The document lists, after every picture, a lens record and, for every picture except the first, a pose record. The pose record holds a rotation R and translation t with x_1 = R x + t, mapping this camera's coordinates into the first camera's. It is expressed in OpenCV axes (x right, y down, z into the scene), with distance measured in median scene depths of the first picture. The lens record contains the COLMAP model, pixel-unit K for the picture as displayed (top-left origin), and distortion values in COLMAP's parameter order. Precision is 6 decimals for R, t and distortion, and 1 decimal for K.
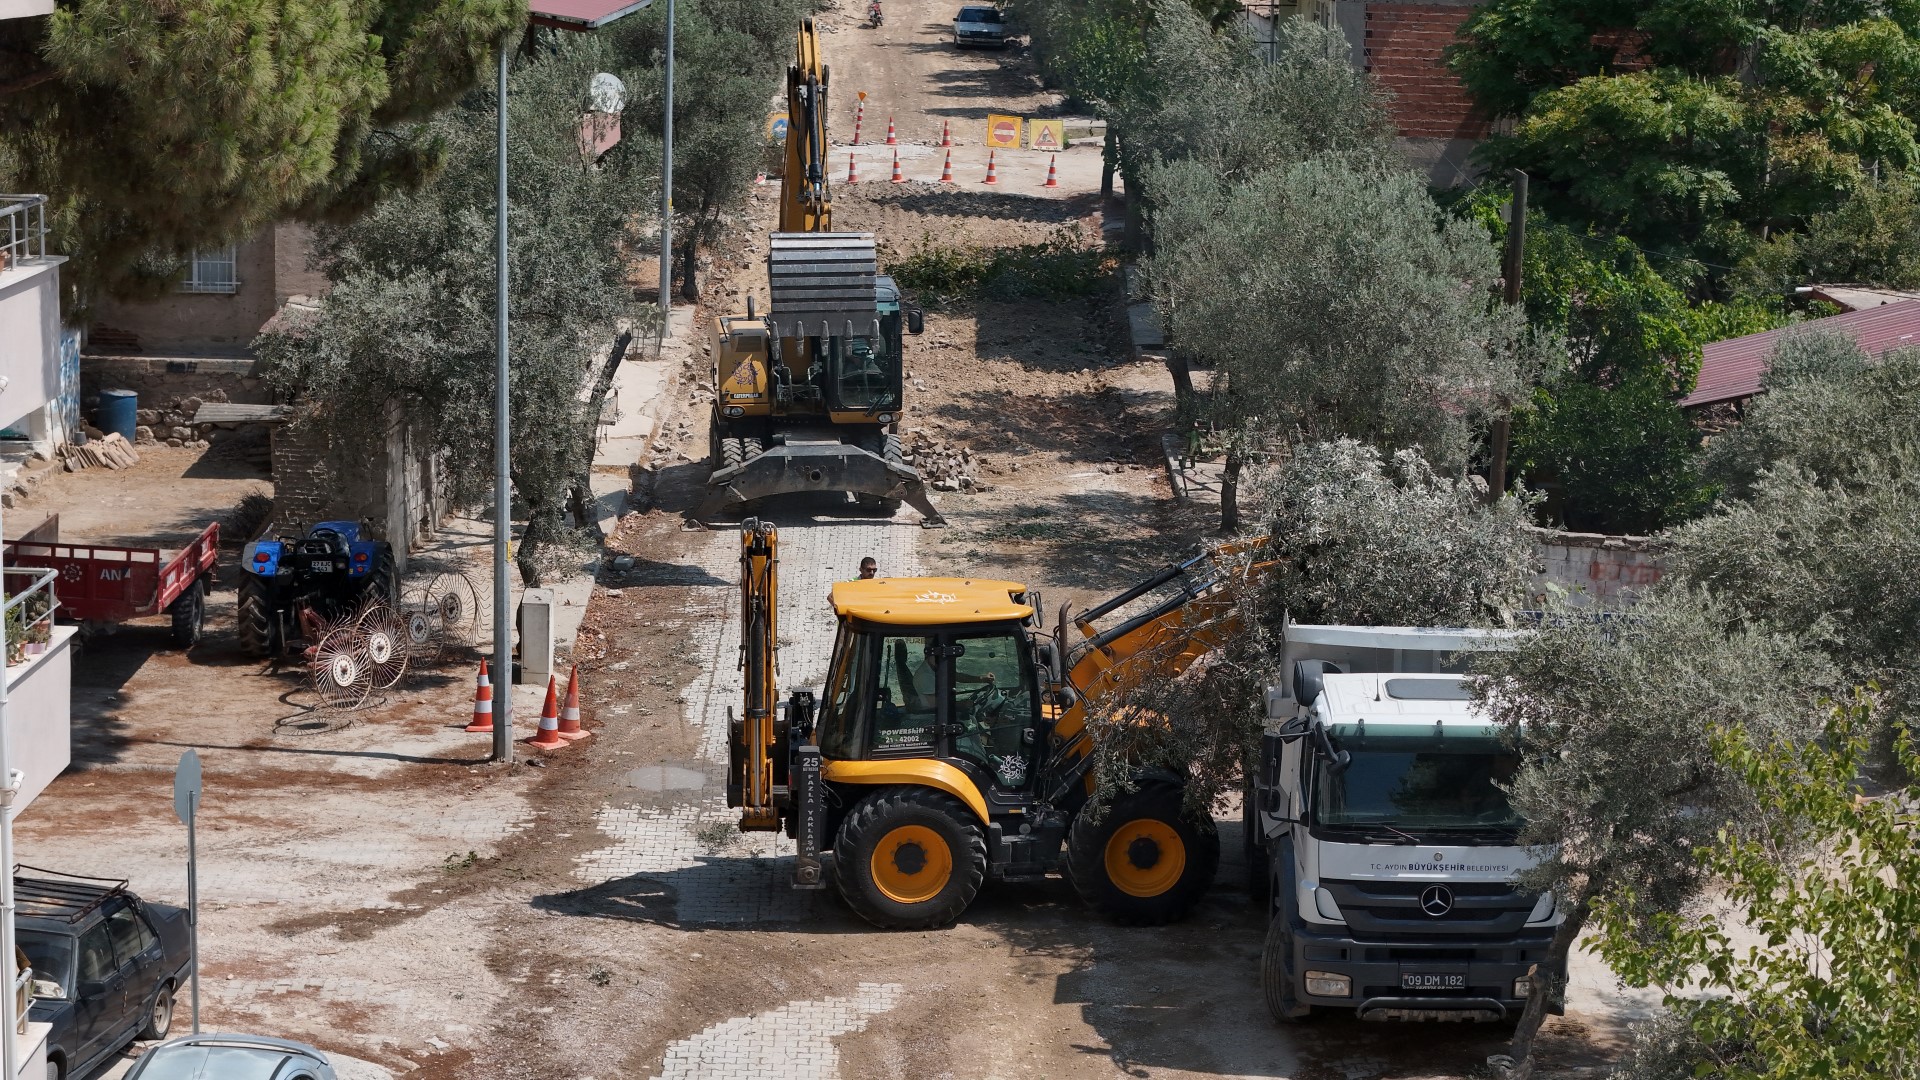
lens RADIAL K [[3784.0, 0, 960.0], [0, 3784.0, 540.0], [0, 0, 1]] dist [-0.285845, 1.656298]
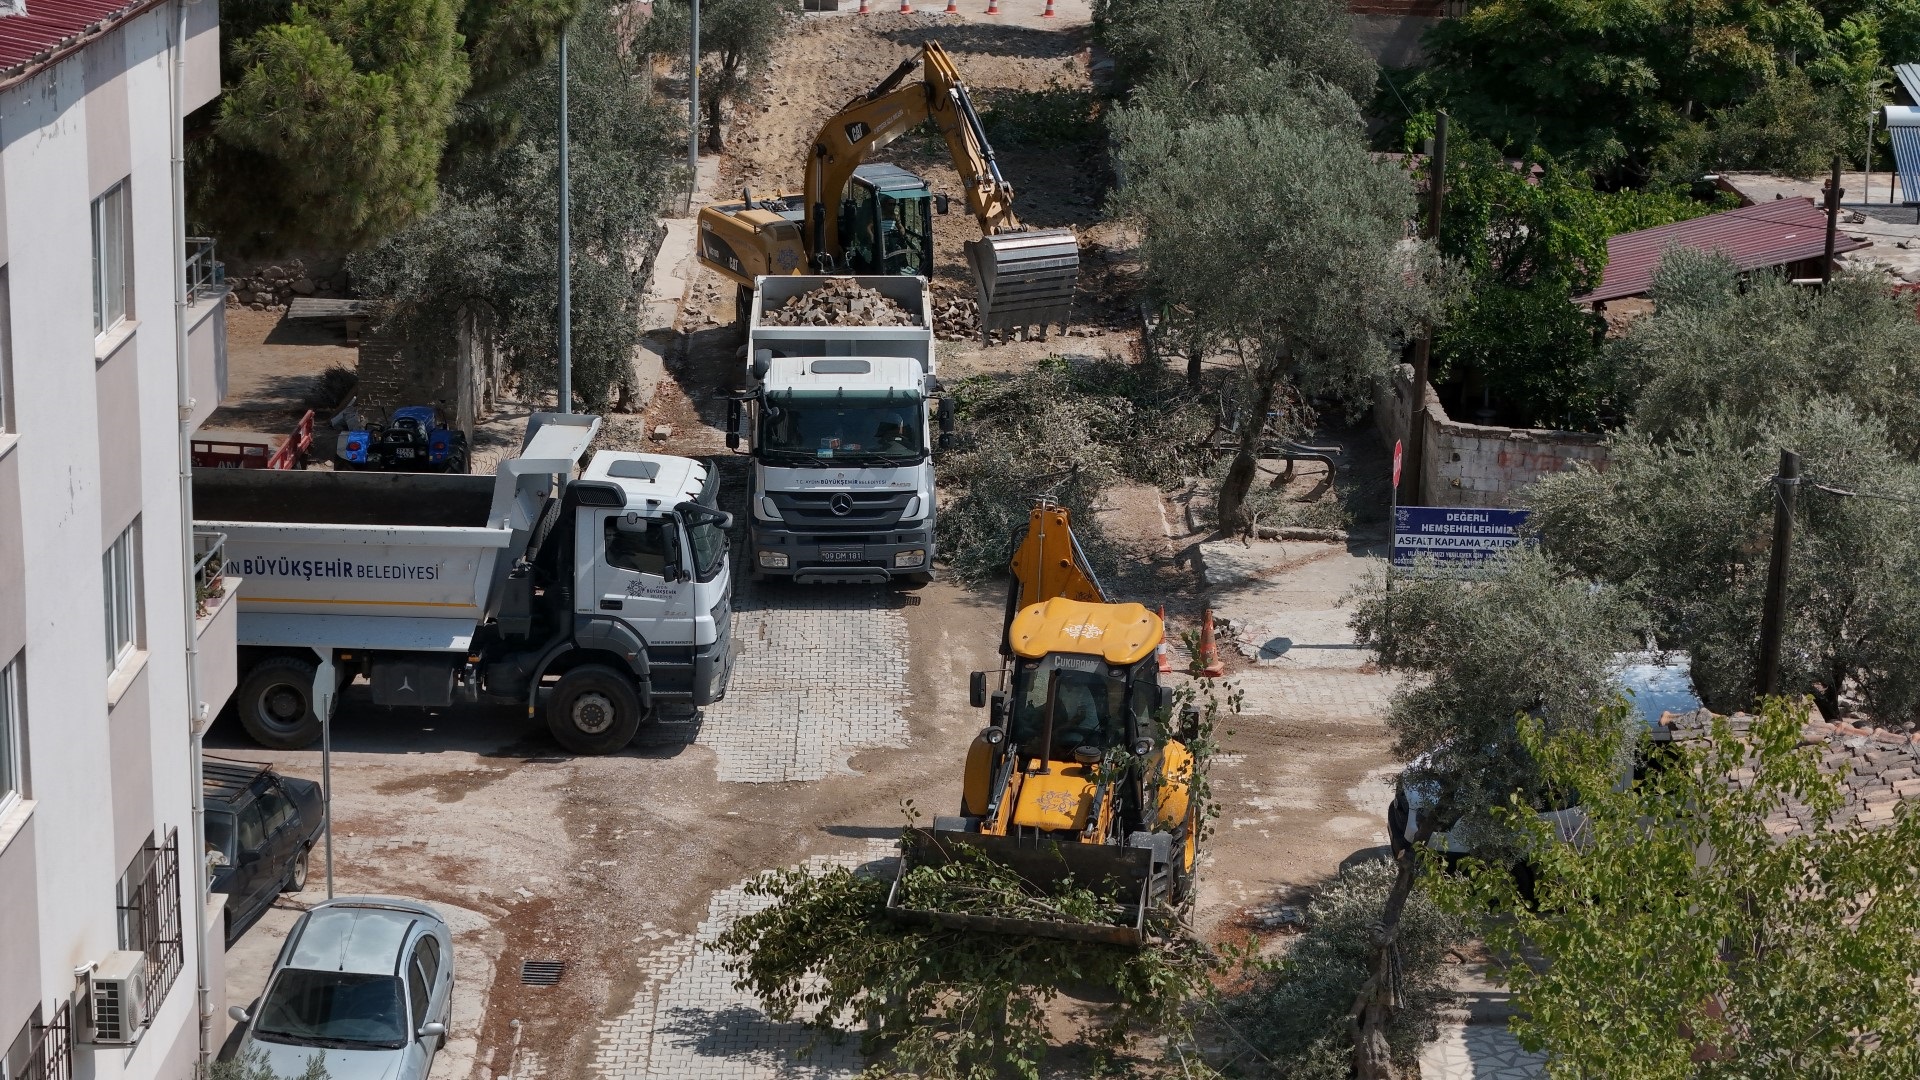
lens RADIAL K [[3784.0, 0, 960.0], [0, 3784.0, 540.0], [0, 0, 1]] dist [-0.285845, 1.656298]
pose [[0.999994, 0.000707, -0.003434, 0.005598], [-0.000445, 0.997129, 0.075725, -0.055957], [0.003478, -0.075723, 0.997123, -0.164313]]
